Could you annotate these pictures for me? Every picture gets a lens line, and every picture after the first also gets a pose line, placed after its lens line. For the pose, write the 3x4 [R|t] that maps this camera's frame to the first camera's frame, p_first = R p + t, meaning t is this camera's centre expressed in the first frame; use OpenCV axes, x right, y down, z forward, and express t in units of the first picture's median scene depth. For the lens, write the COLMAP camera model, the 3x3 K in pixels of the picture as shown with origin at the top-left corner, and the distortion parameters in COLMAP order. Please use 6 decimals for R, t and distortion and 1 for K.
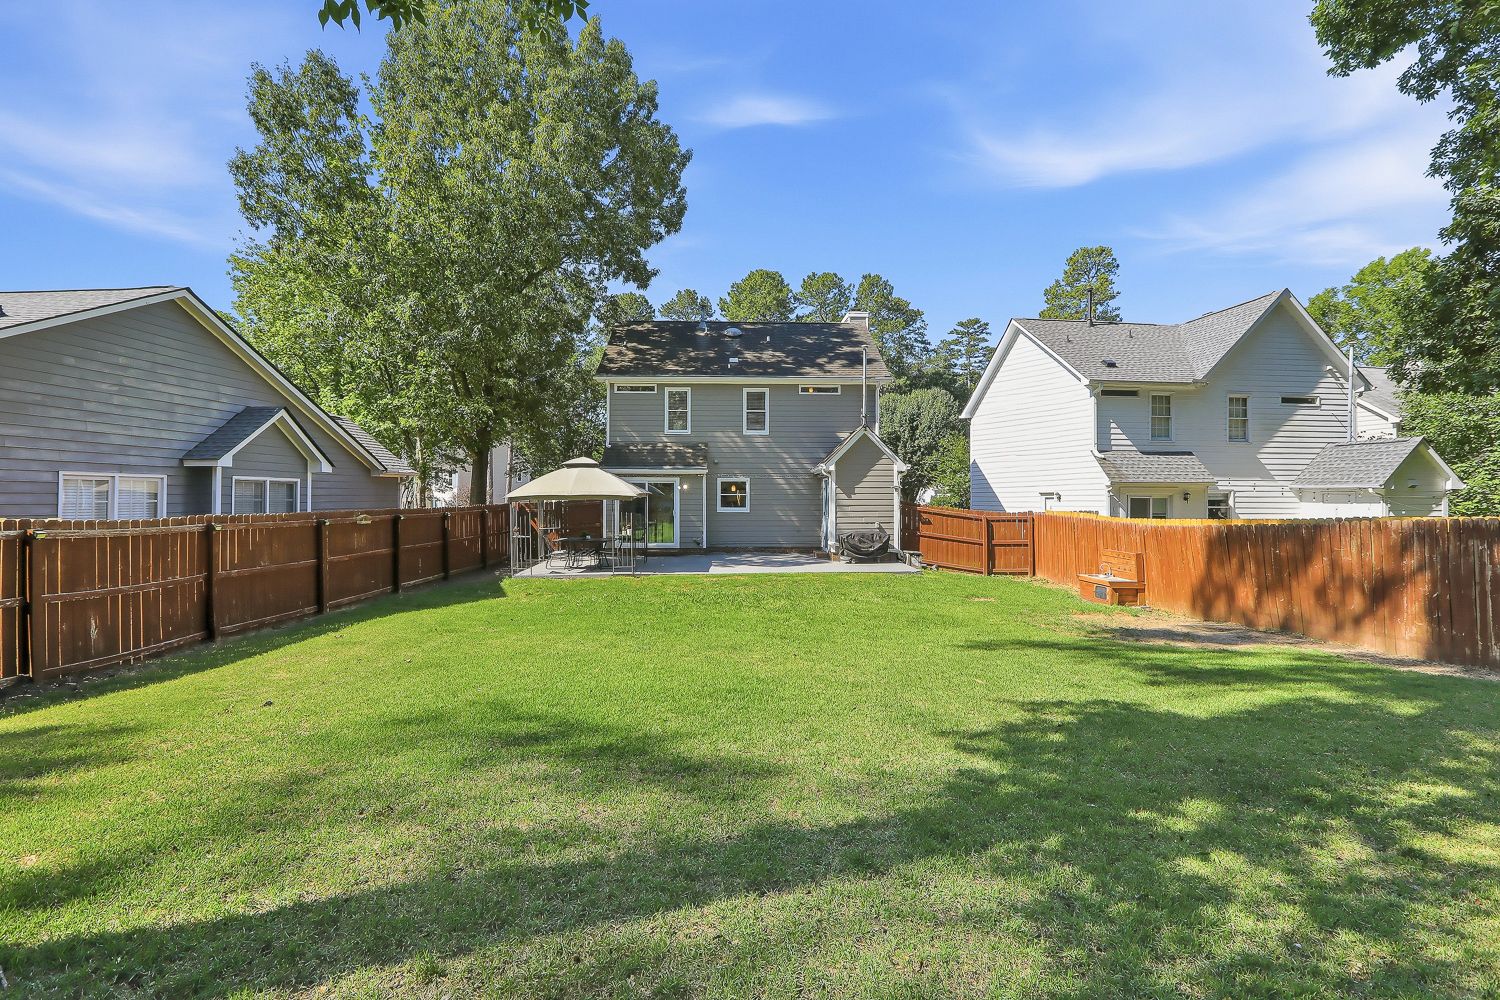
lens RADIAL K [[674.6, 0, 757.8], [0, 674.6, 504.4], [0, 0, 1]] dist [-0.000694, -0.000058]
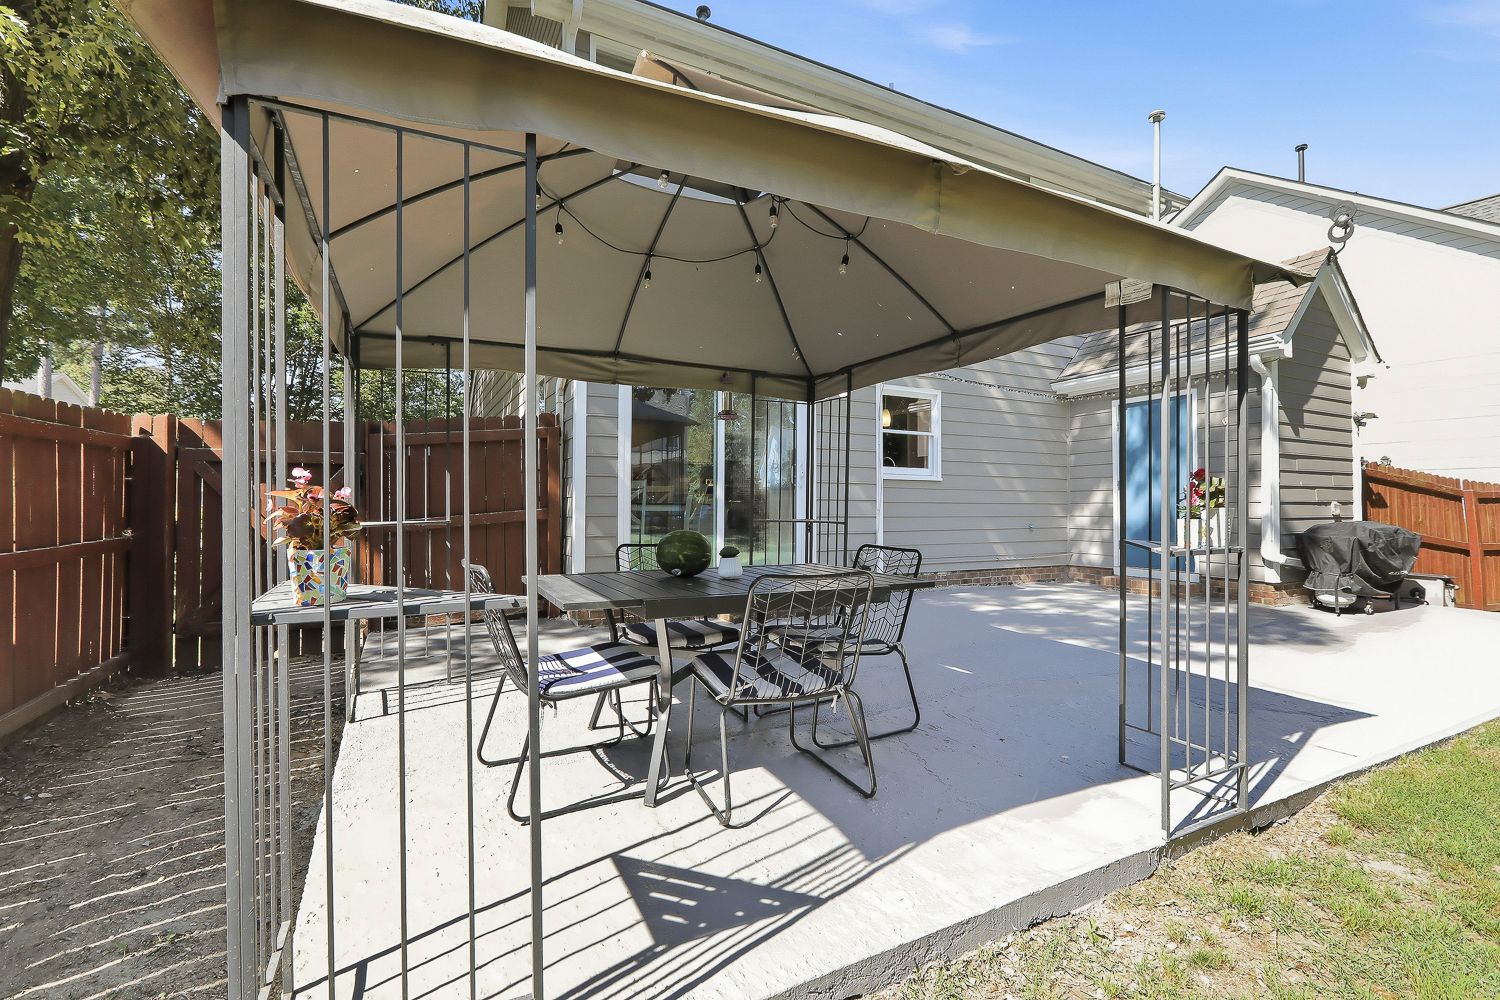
lens RADIAL K [[674.6, 0, 757.8], [0, 674.6, 504.4], [0, 0, 1]] dist [-0.000694, -0.000058]
pose [[0.914823, 0.003339, 0.403842, -0.268777], [-0.000802, 0.999979, -0.006452, 0.028725], [-0.403855, 0.005579, 0.914806, 0.712287]]
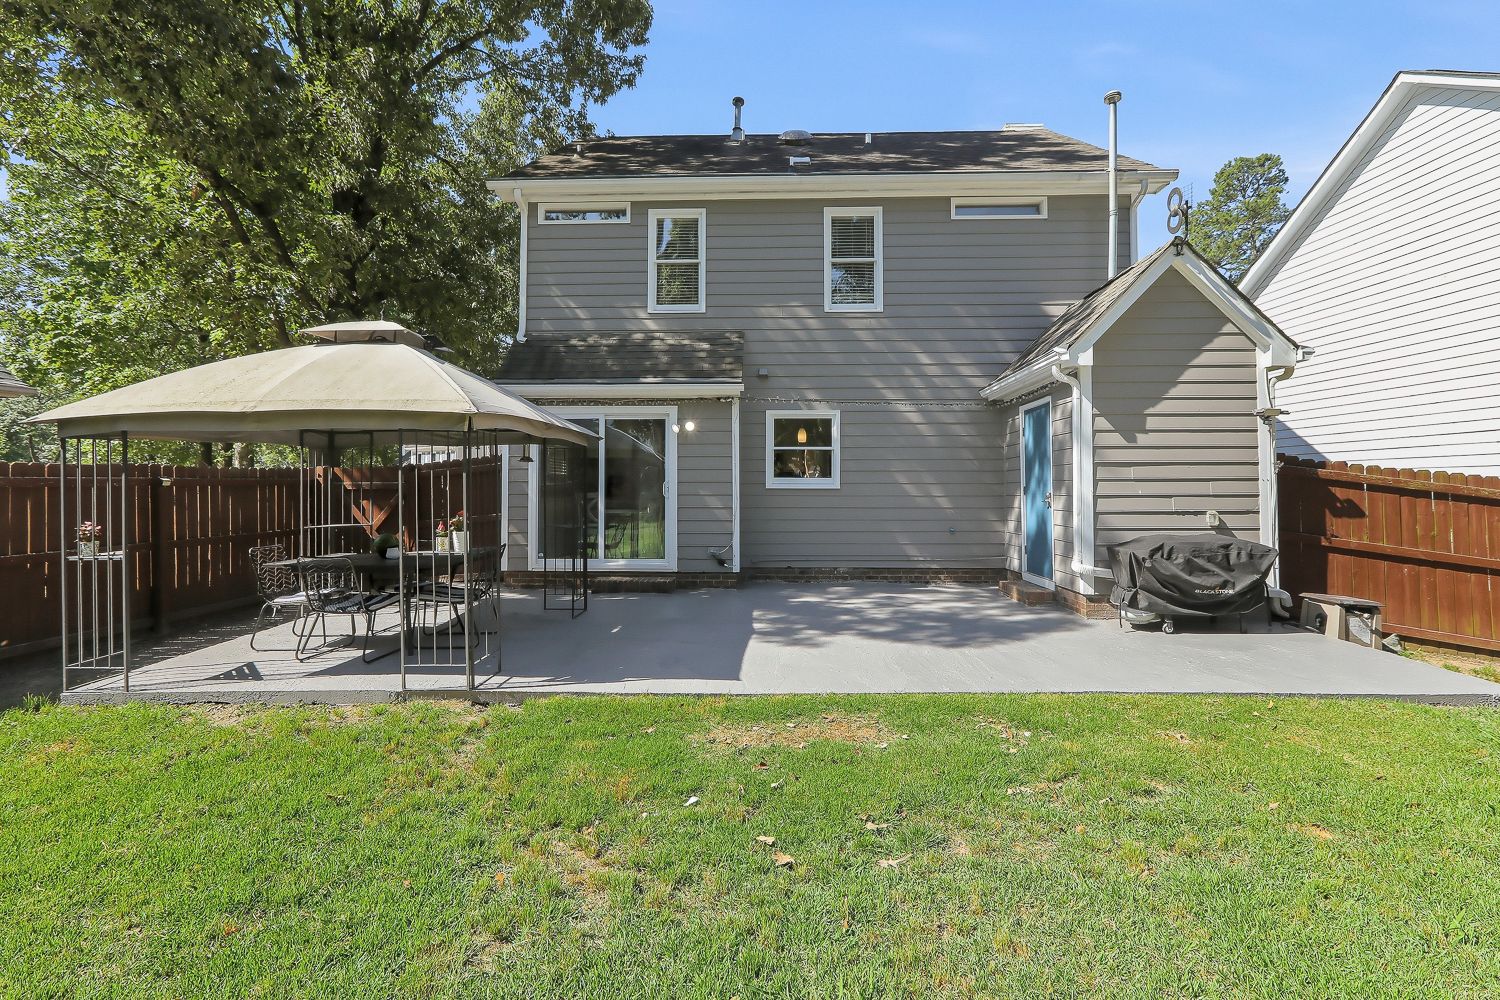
lens RADIAL K [[674.6, 0, 757.8], [0, 674.6, 504.4], [0, 0, 1]] dist [-0.000694, -0.000058]
pose [[0.997392, 0.000656, -0.072166, -0.034725], [0.000308, 0.999911, 0.013359, 0.016896], [0.072168, -0.013346, 0.997303, 0.575319]]
